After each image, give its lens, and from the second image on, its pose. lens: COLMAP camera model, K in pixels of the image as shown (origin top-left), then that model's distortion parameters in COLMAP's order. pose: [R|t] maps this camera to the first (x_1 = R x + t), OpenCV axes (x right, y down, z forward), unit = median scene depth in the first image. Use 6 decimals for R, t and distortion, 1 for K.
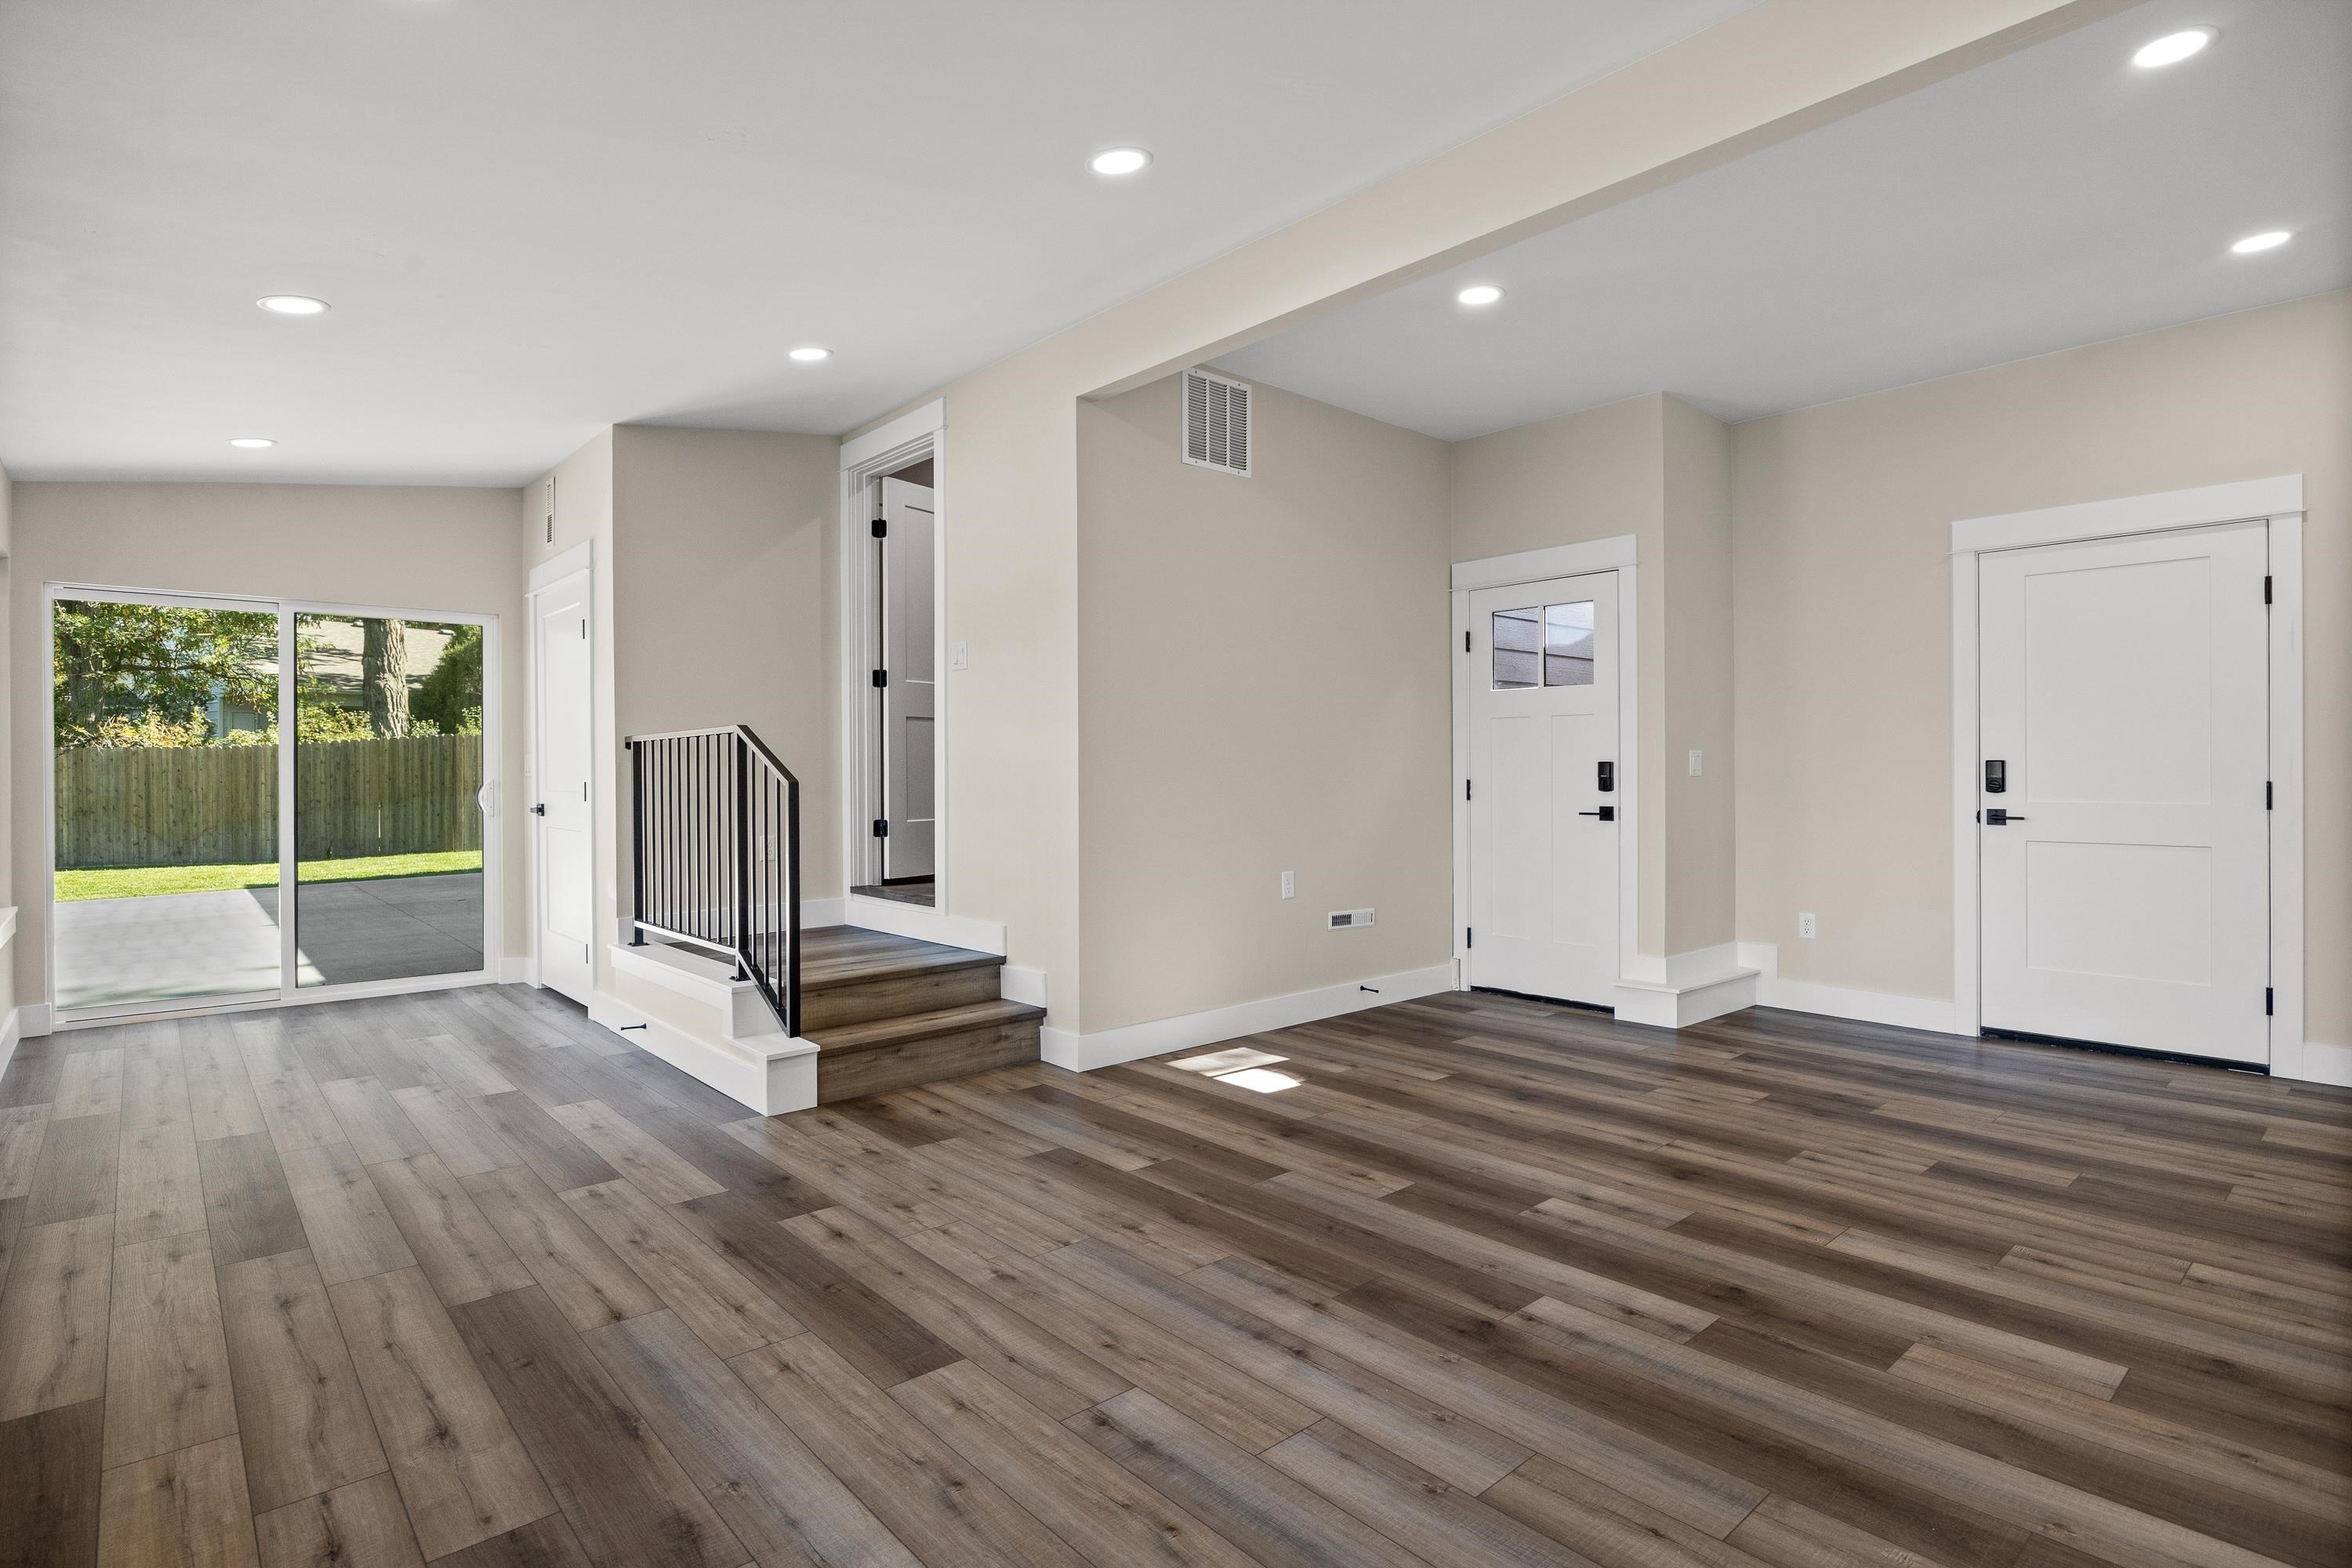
lens RADIAL K [[1158.2, 0, 1178.4], [0, 1158.2, 783.4], [0, 0, 1]] dist [0.000257, 0.000977]
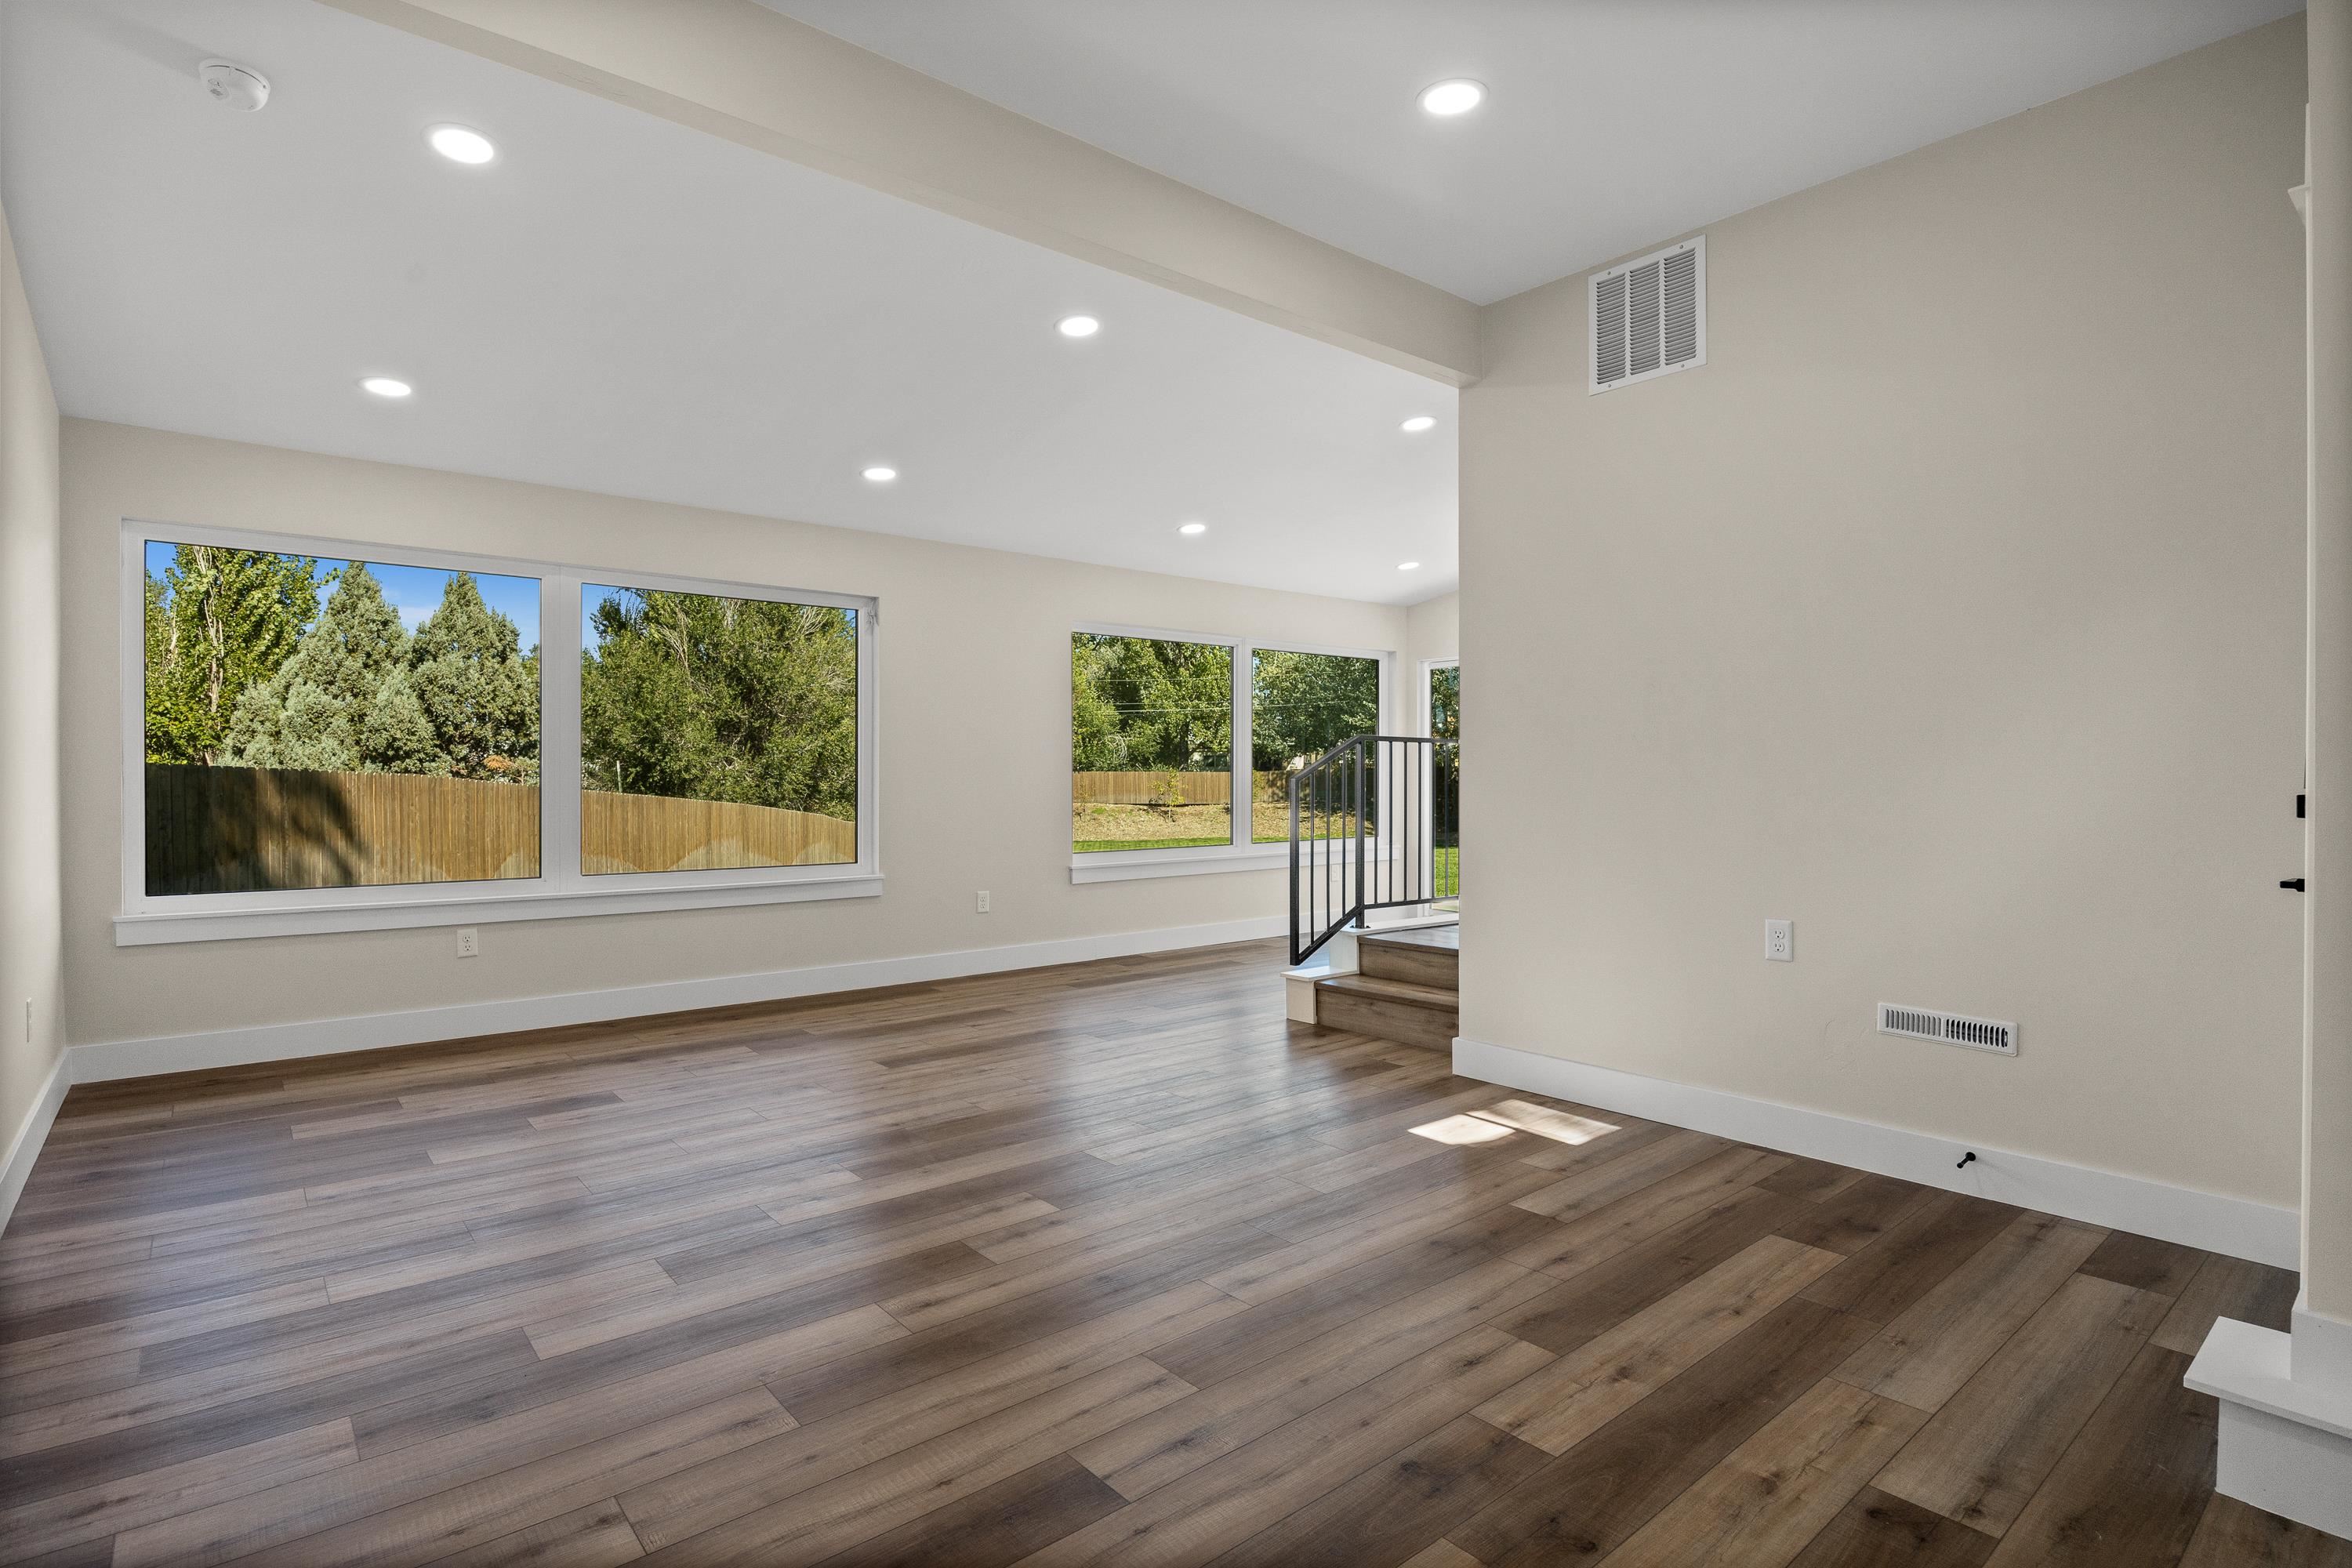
lens RADIAL K [[1158.2, 0, 1180.8], [0, 1158.2, 783.2], [0, 0, 1]] dist [0.000257, 0.000977]
pose [[-0.033608, 0.008532, -0.999399, 1.130770], [-0.008663, 0.999924, 0.008828, -0.007730], [0.999398, 0.008954, -0.033532, 0.993641]]
